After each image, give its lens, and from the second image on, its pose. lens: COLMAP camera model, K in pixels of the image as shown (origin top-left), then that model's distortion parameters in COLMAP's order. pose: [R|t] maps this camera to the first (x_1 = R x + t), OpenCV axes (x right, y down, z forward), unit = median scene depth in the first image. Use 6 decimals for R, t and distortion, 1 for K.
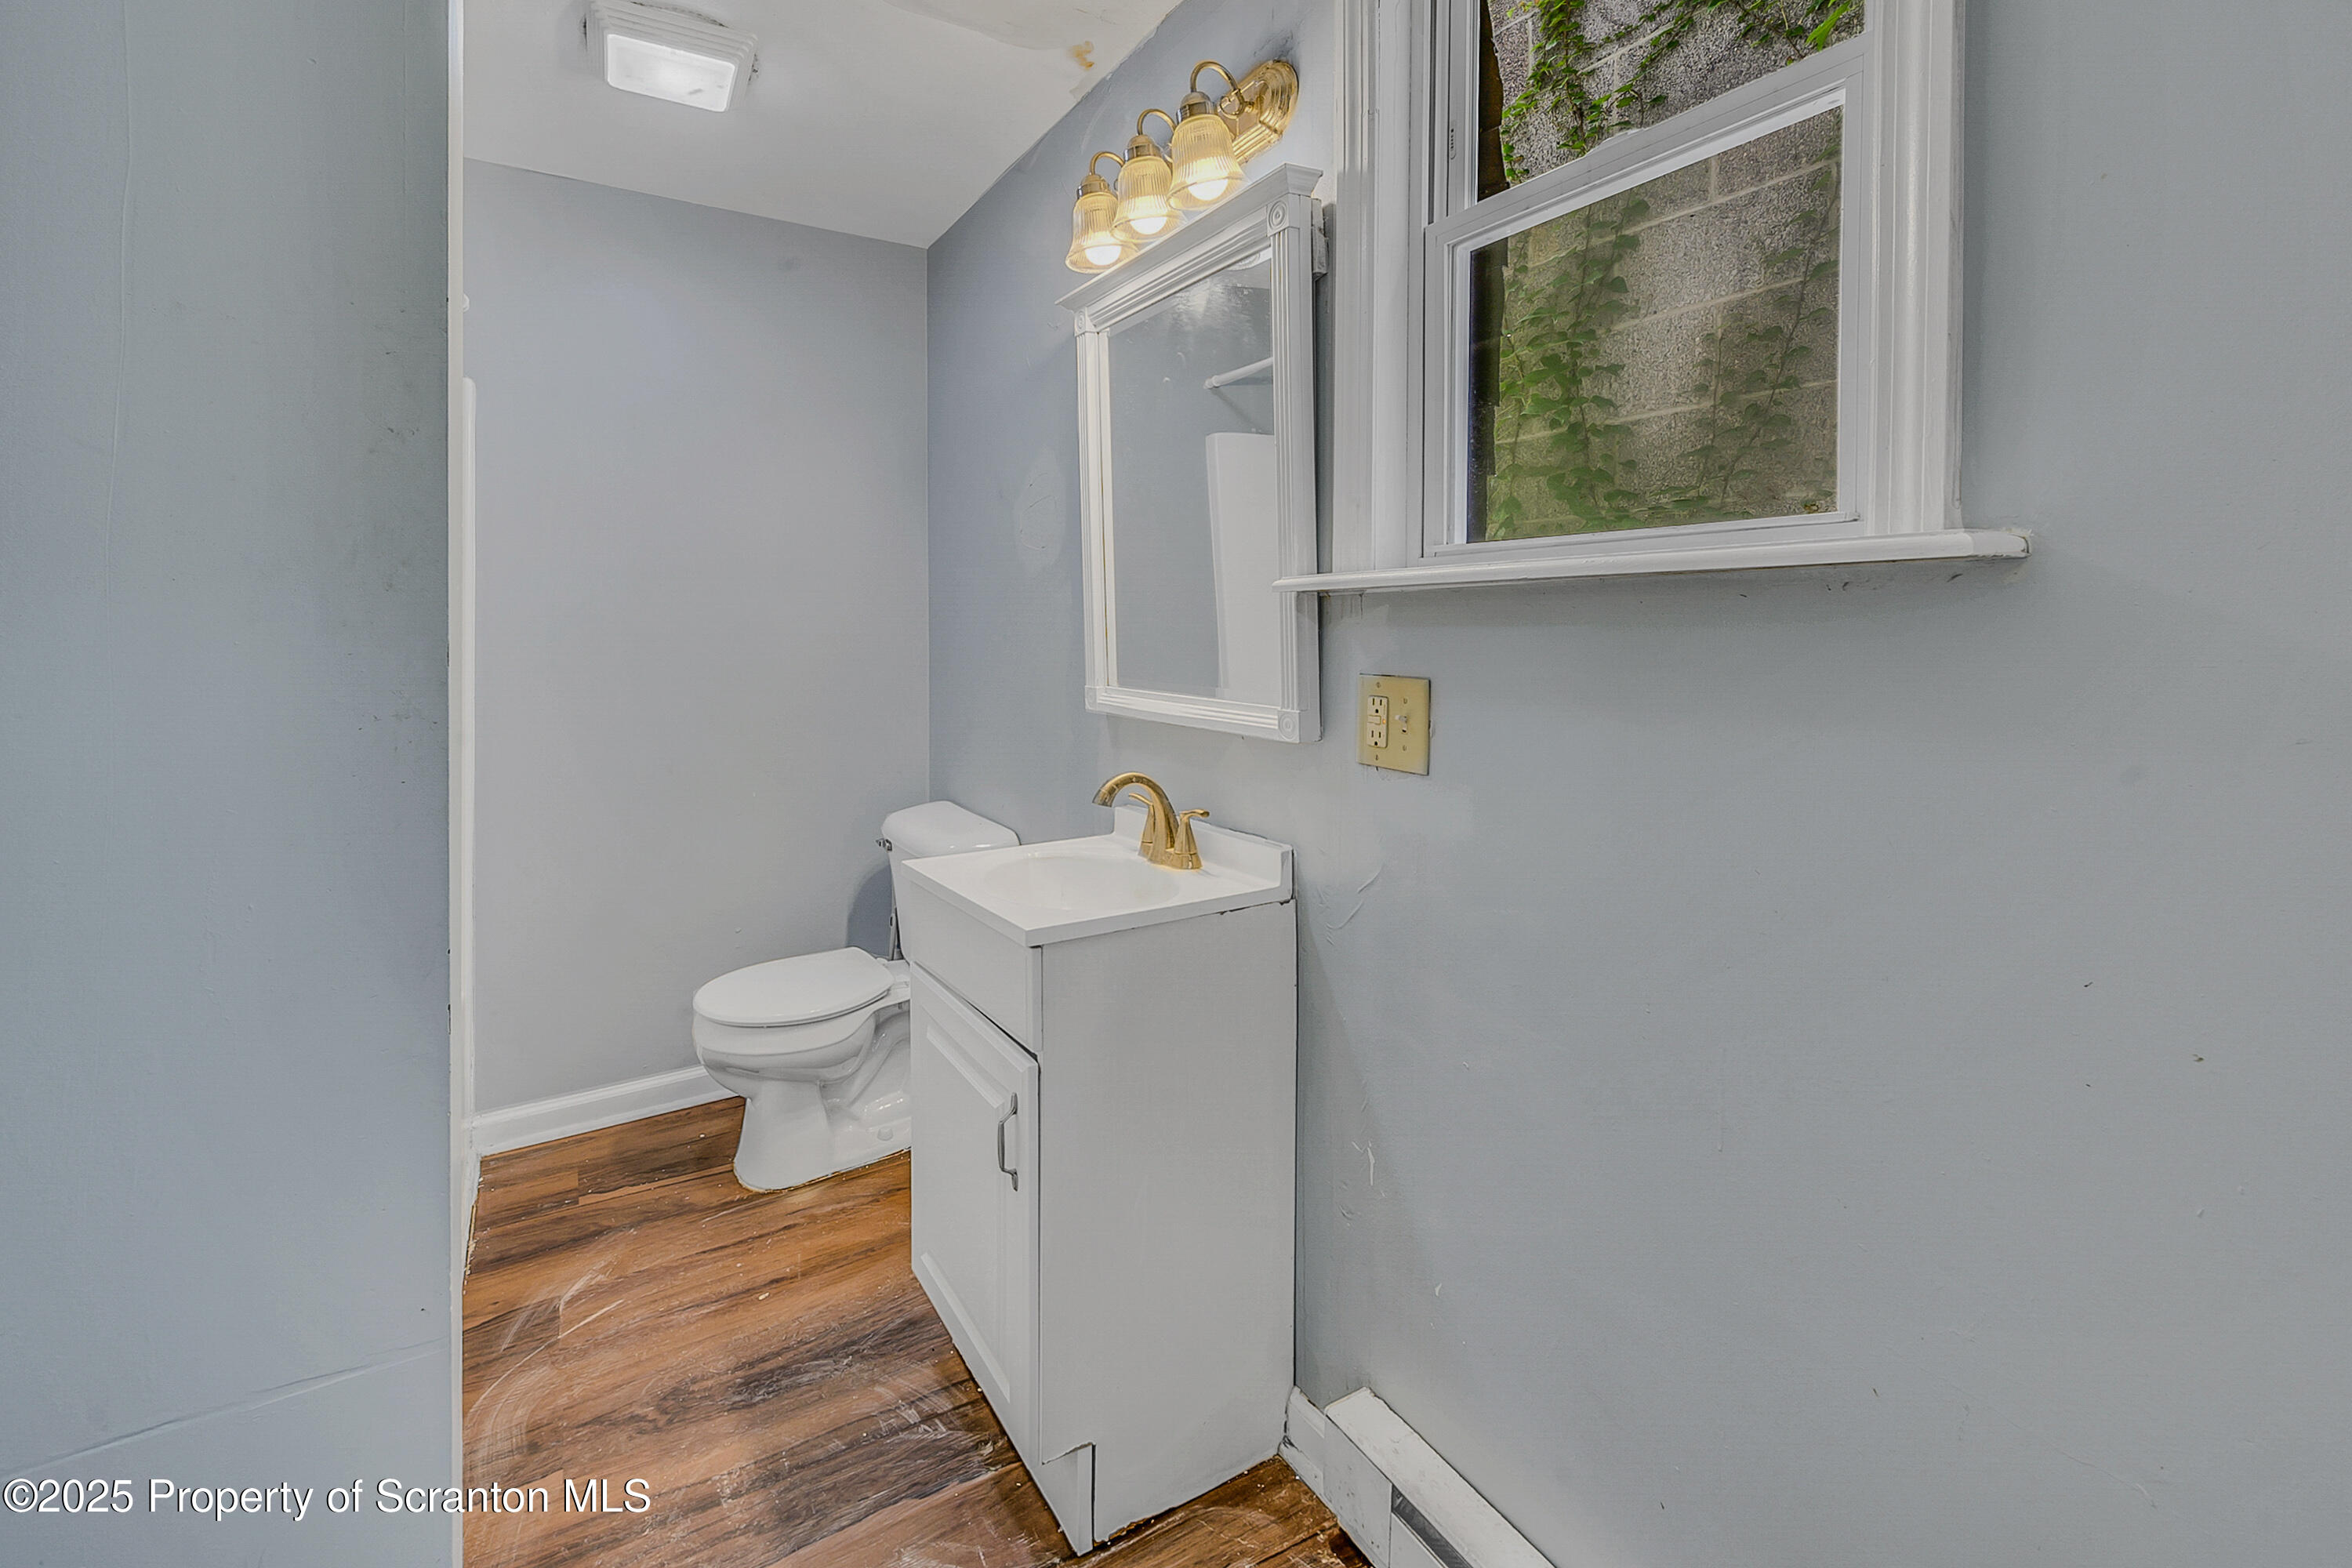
lens RADIAL K [[1086.5, 0, 1236.6], [0, 1086.5, 748.1], [0, 0, 1]] dist [-0.003460, -0.000142]
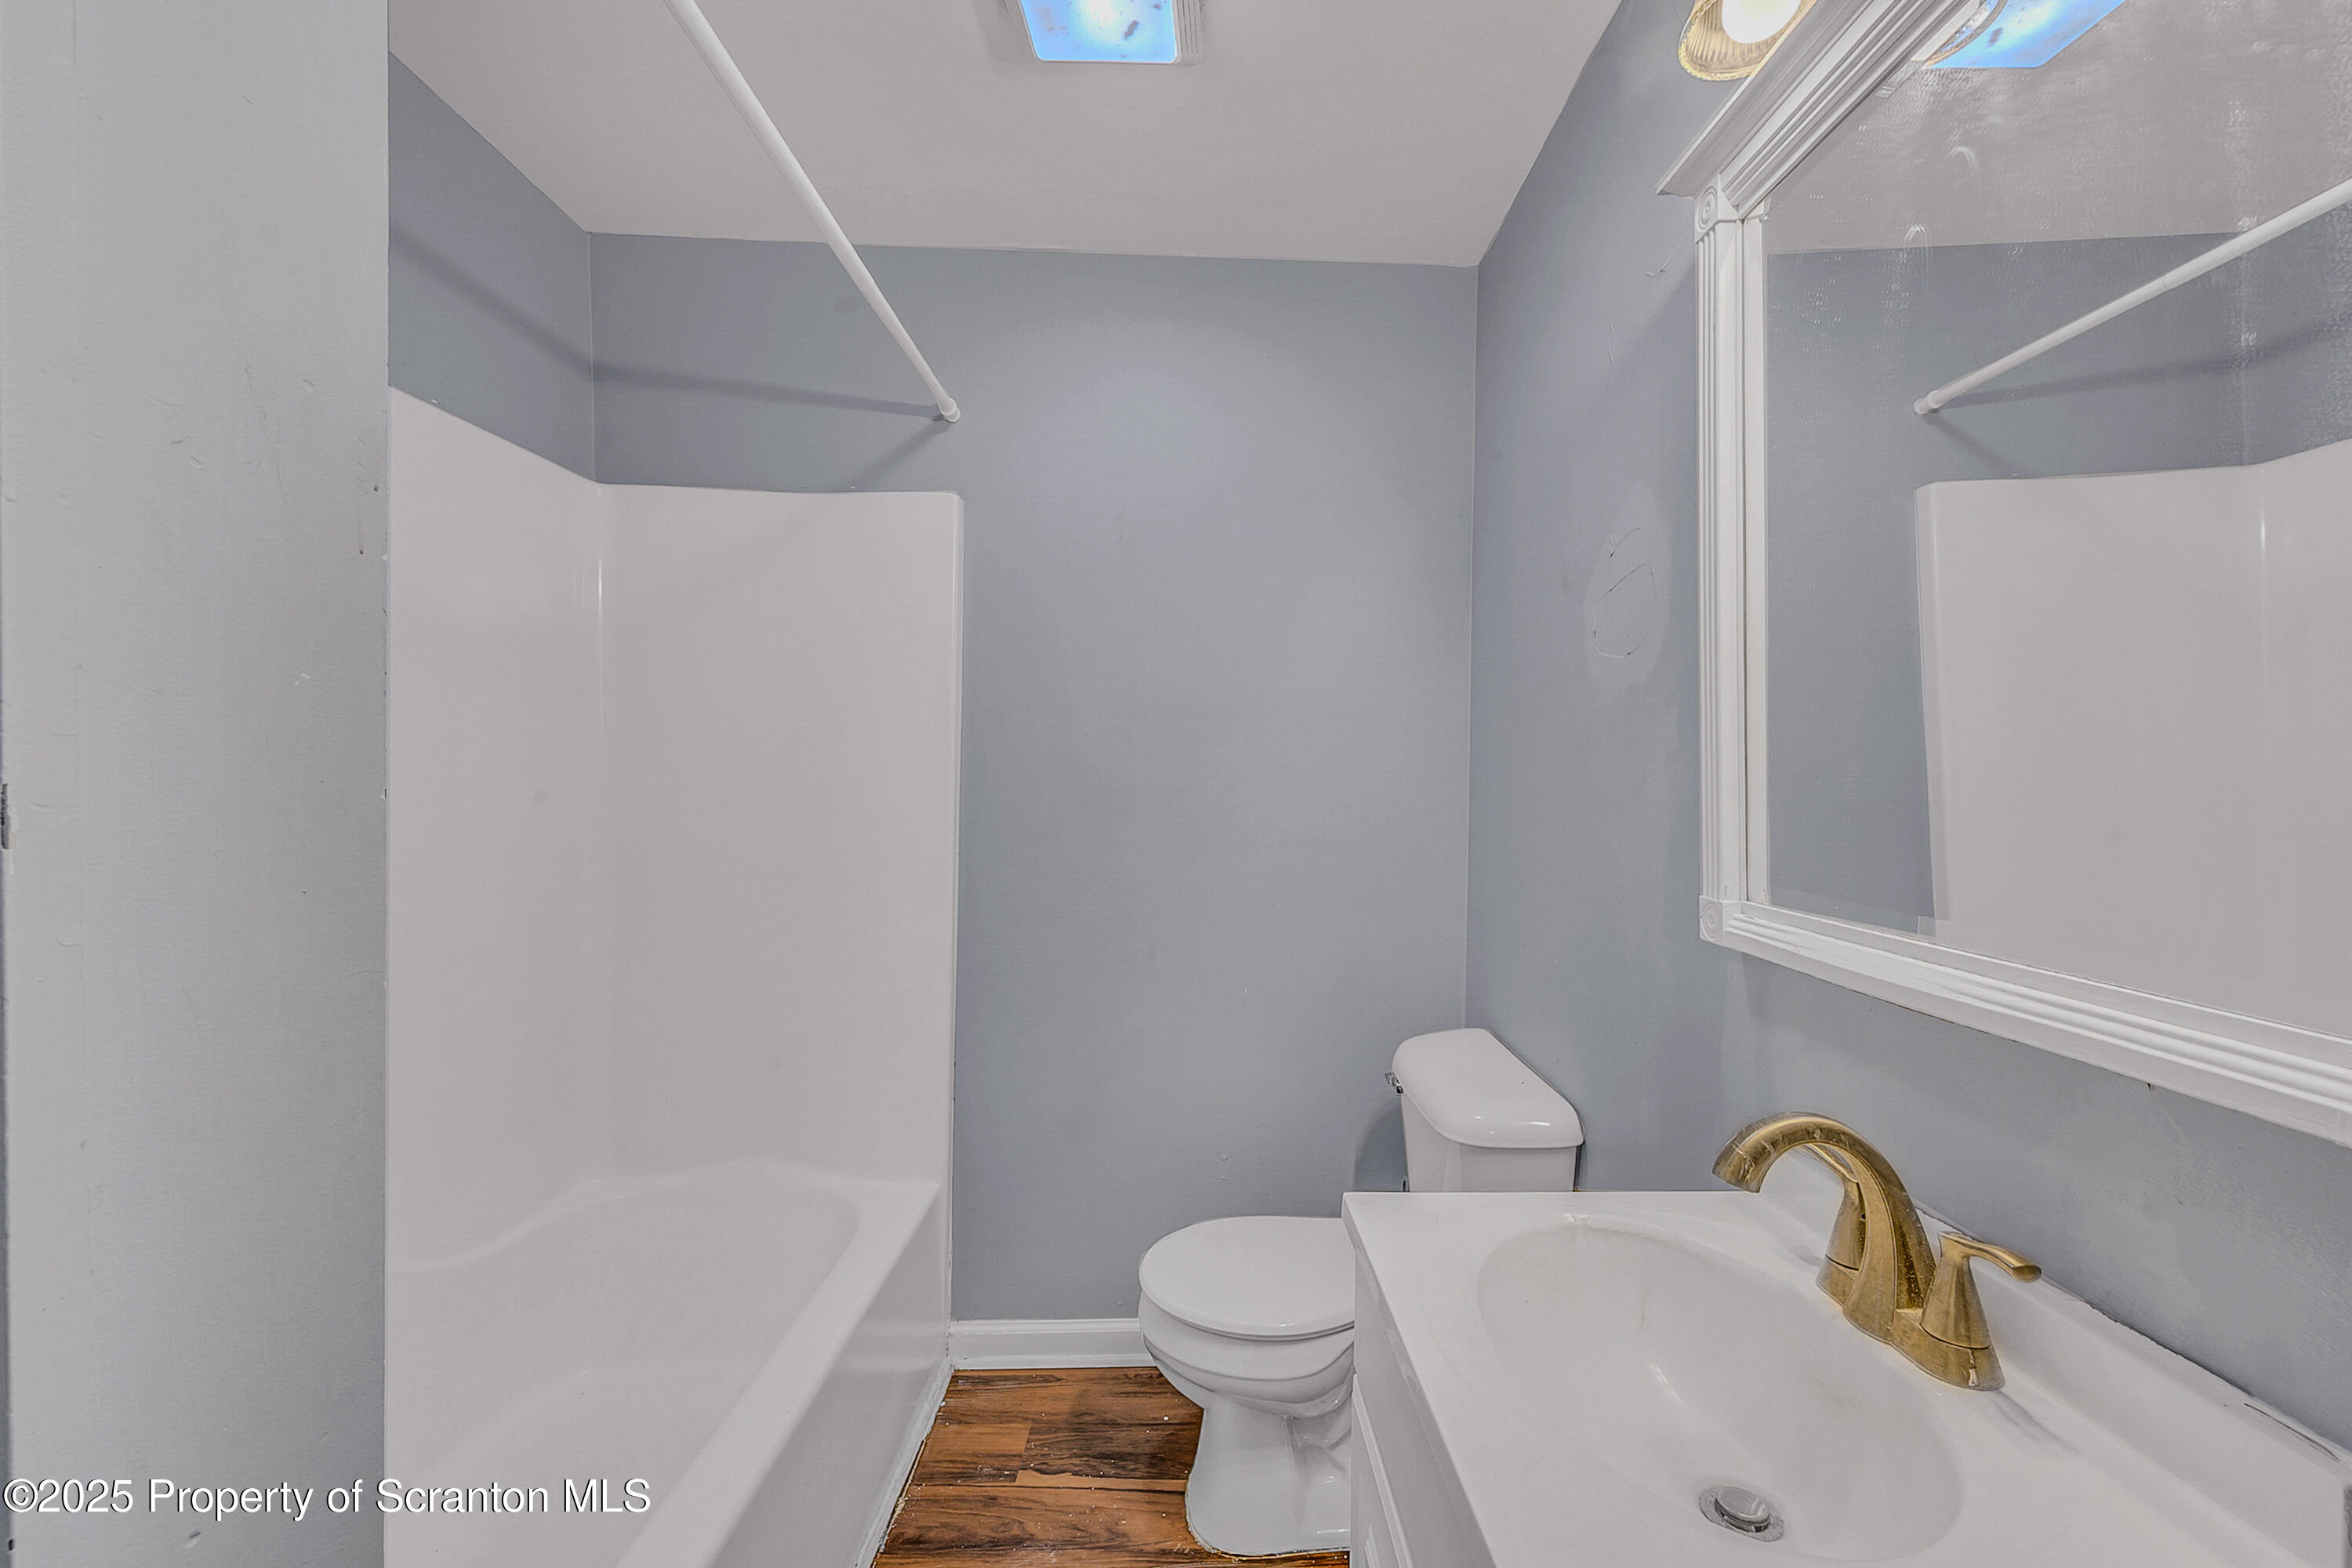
lens RADIAL K [[1086.5, 0, 1236.6], [0, 1086.5, 748.1], [0, 0, 1]] dist [-0.003460, -0.000142]
pose [[0.857782, -0.000955, -0.514013, -0.060455], [-0.074638, 0.989168, -0.126394, -0.045583], [0.508566, 0.146783, 0.848419, 0.418432]]
